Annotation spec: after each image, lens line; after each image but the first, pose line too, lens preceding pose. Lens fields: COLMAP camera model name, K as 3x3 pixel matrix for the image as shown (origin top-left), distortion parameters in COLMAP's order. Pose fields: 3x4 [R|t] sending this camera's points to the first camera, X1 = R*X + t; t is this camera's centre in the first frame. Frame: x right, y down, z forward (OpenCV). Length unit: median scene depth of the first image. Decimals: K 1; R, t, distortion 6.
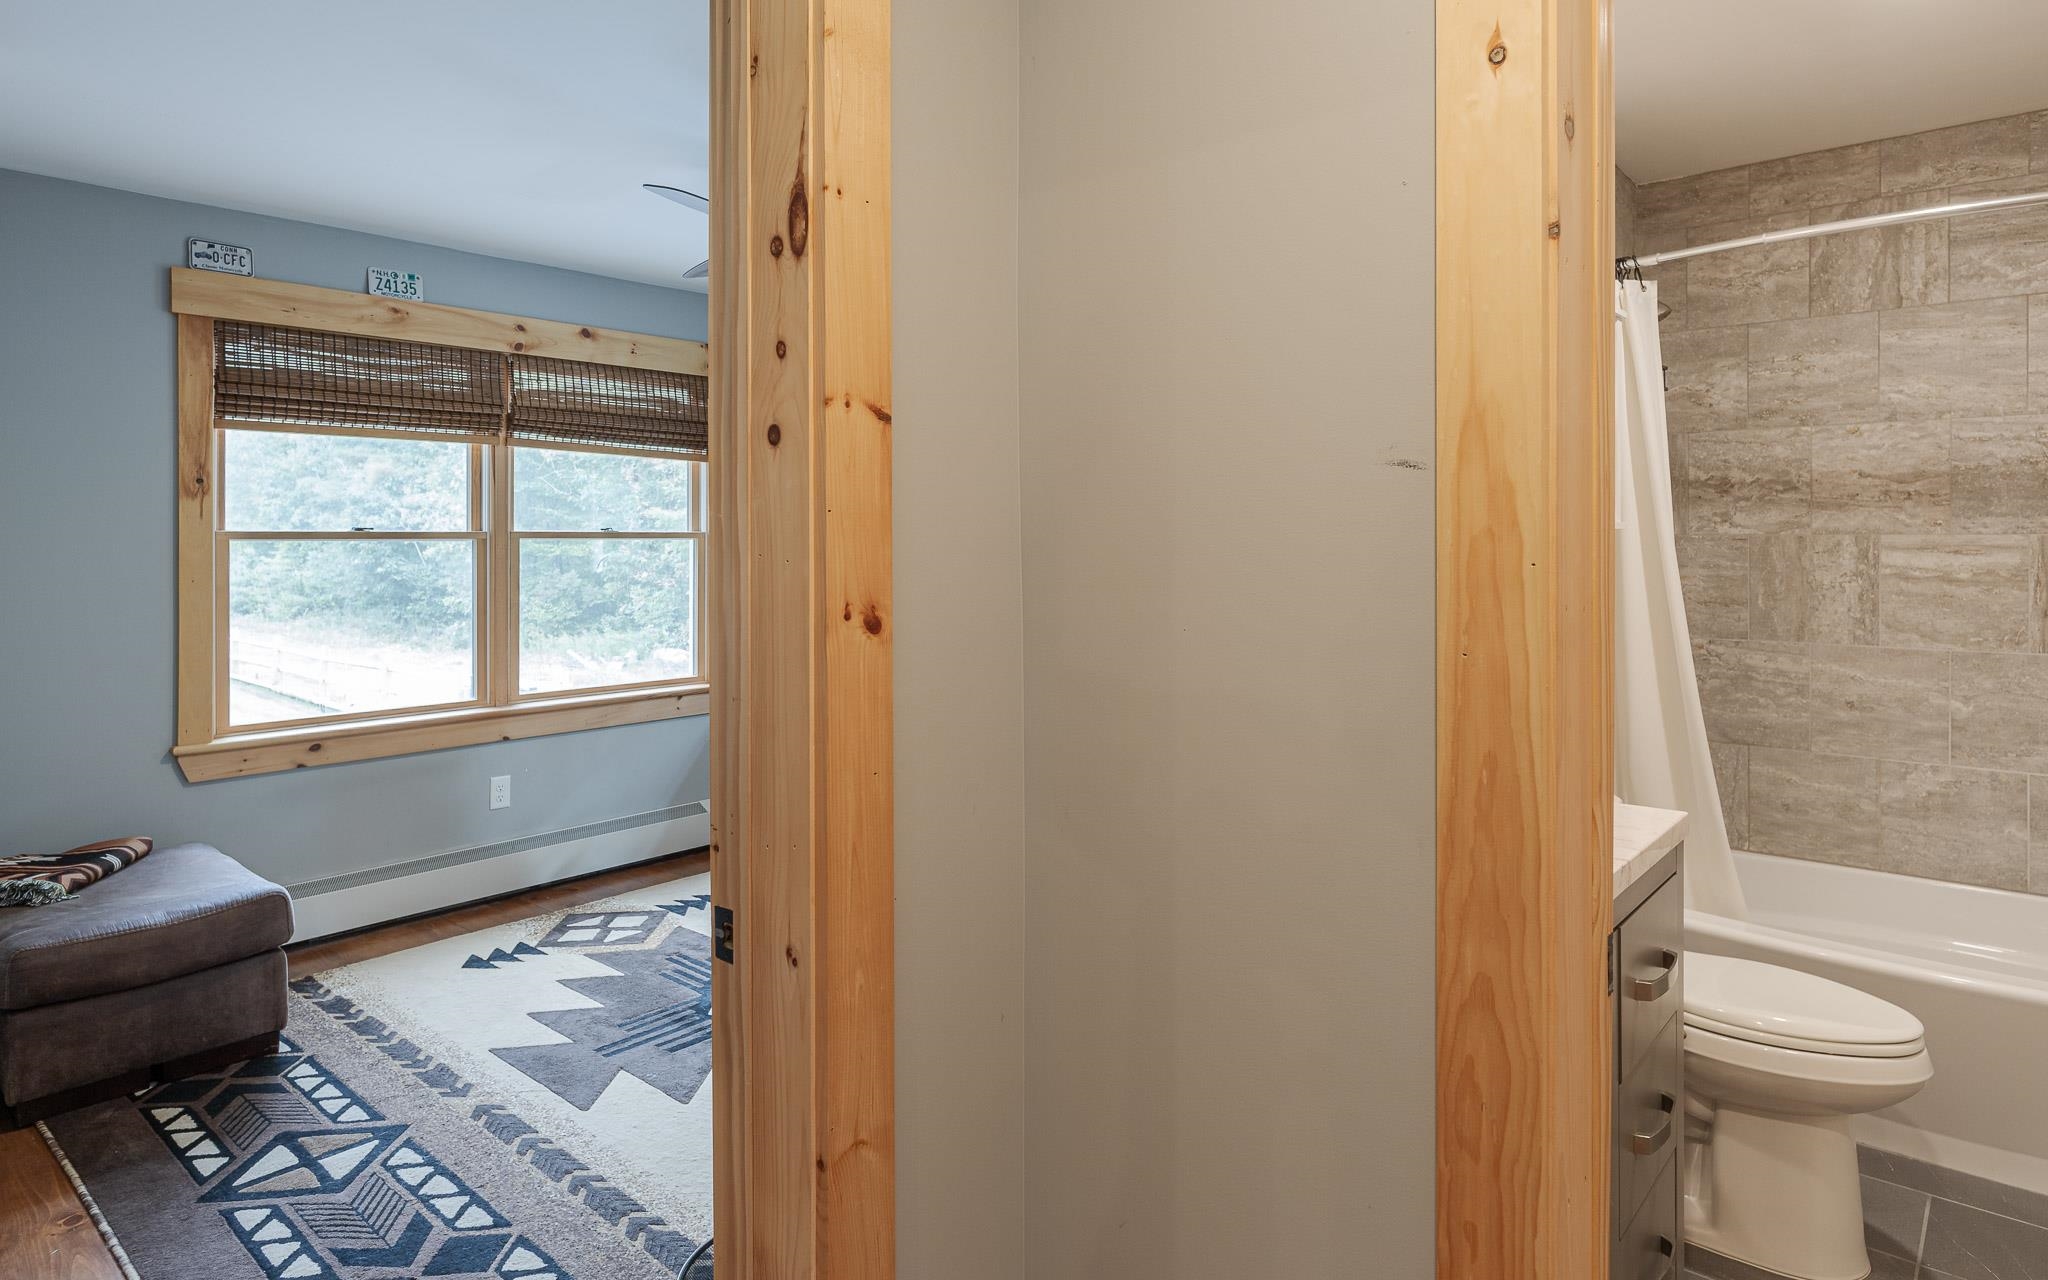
lens RADIAL K [[1146.9, 0, 1015.0], [0, 1146.9, 549.7], [0, 0, 1]] dist [-0.001252, -0.000747]
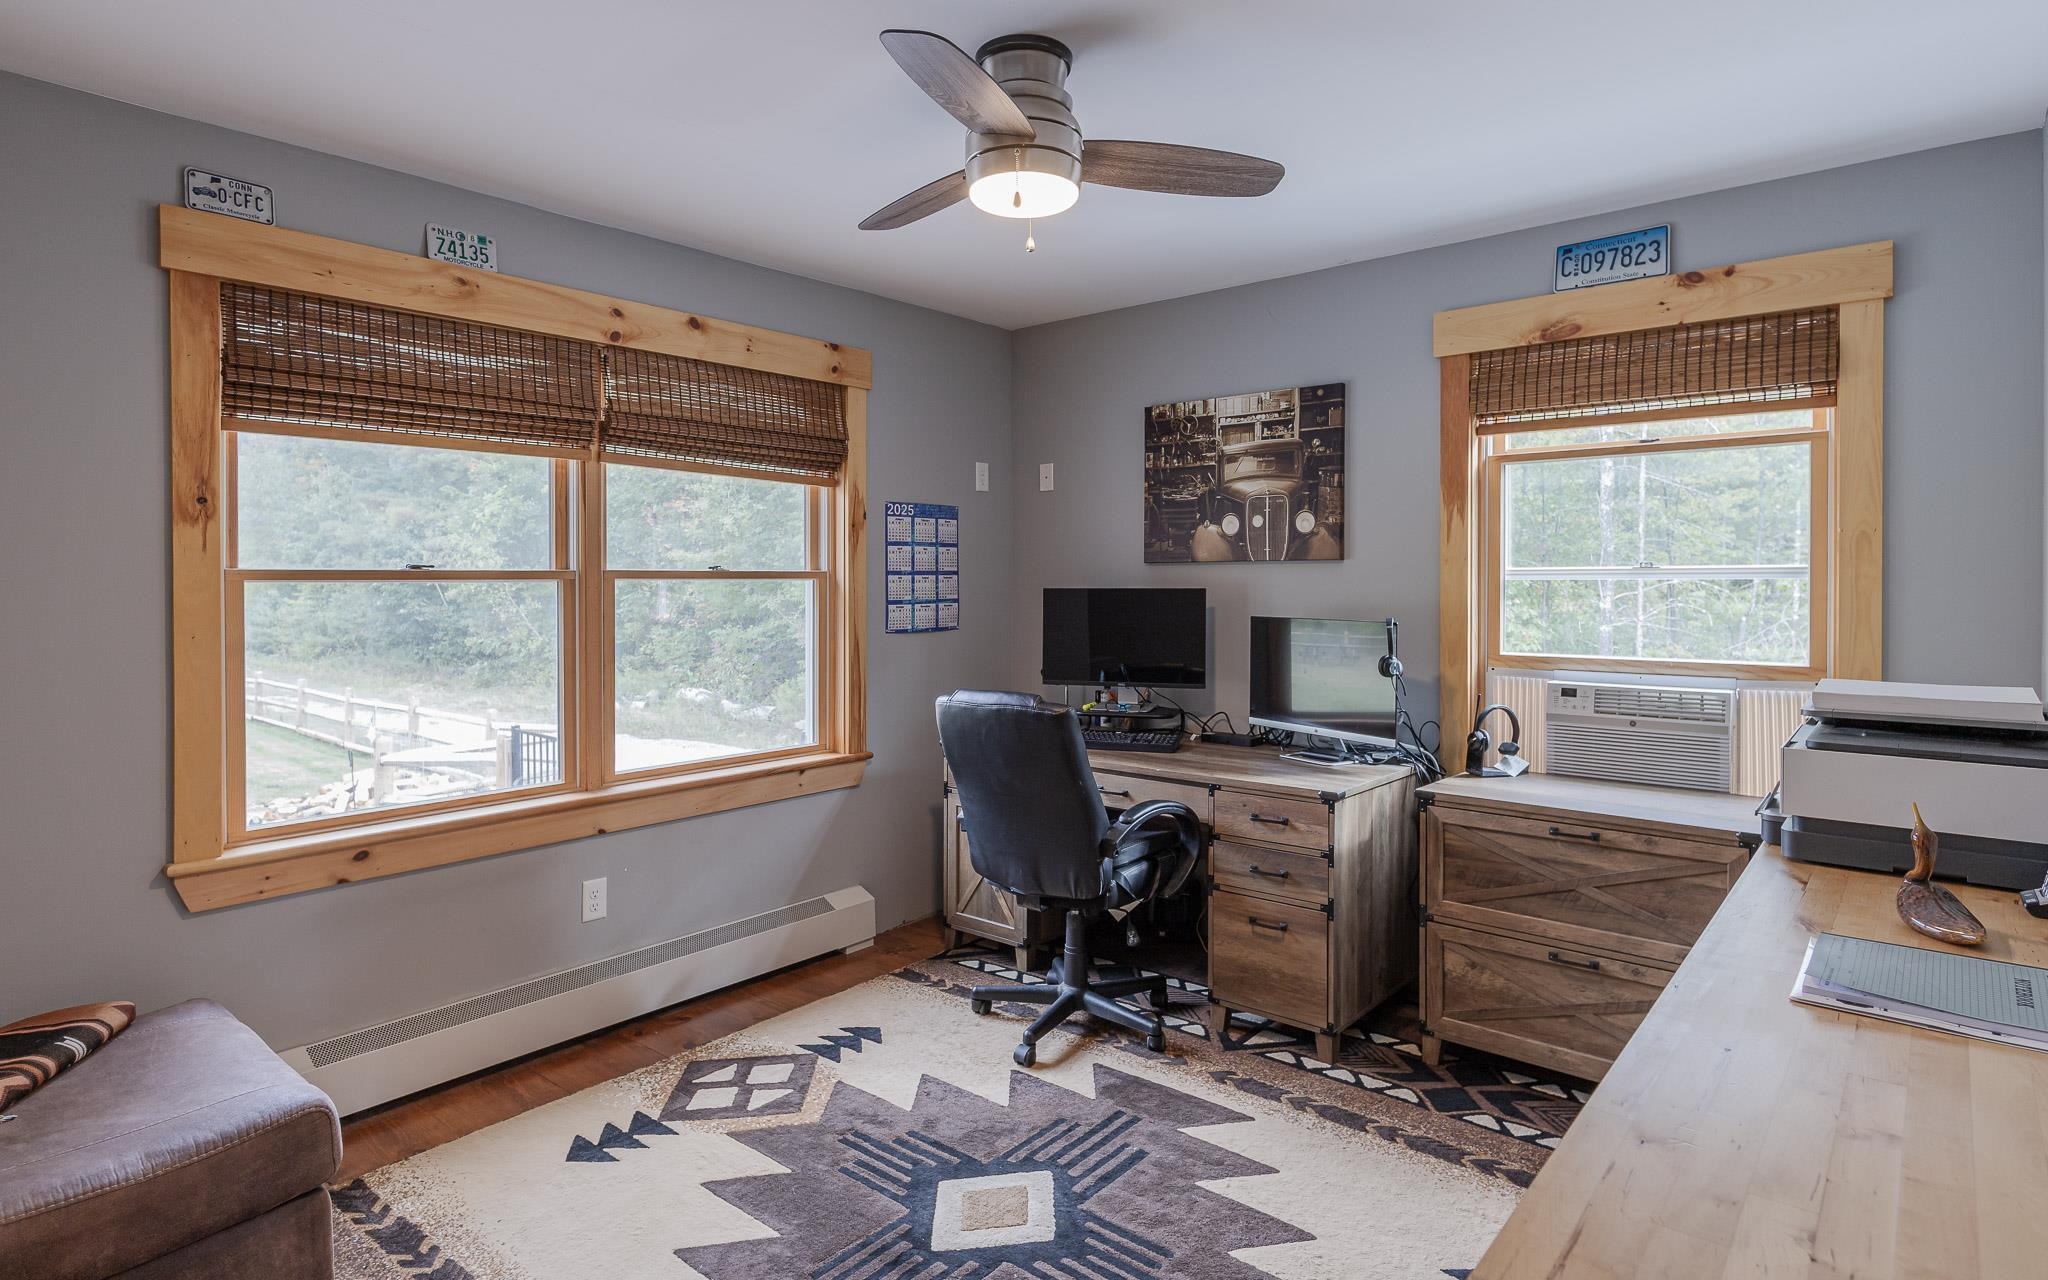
lens RADIAL K [[1083.2, 0, 1026.2], [0, 1083.2, 597.8], [0, 0, 1]] dist [-0.002415, -0.000494]
pose [[0.999811, -0.001811, 0.019372, -0.178876], [0.001673, 0.999973, 0.007098, -0.001769], [-0.019384, -0.007064, 0.999787, 0.269246]]
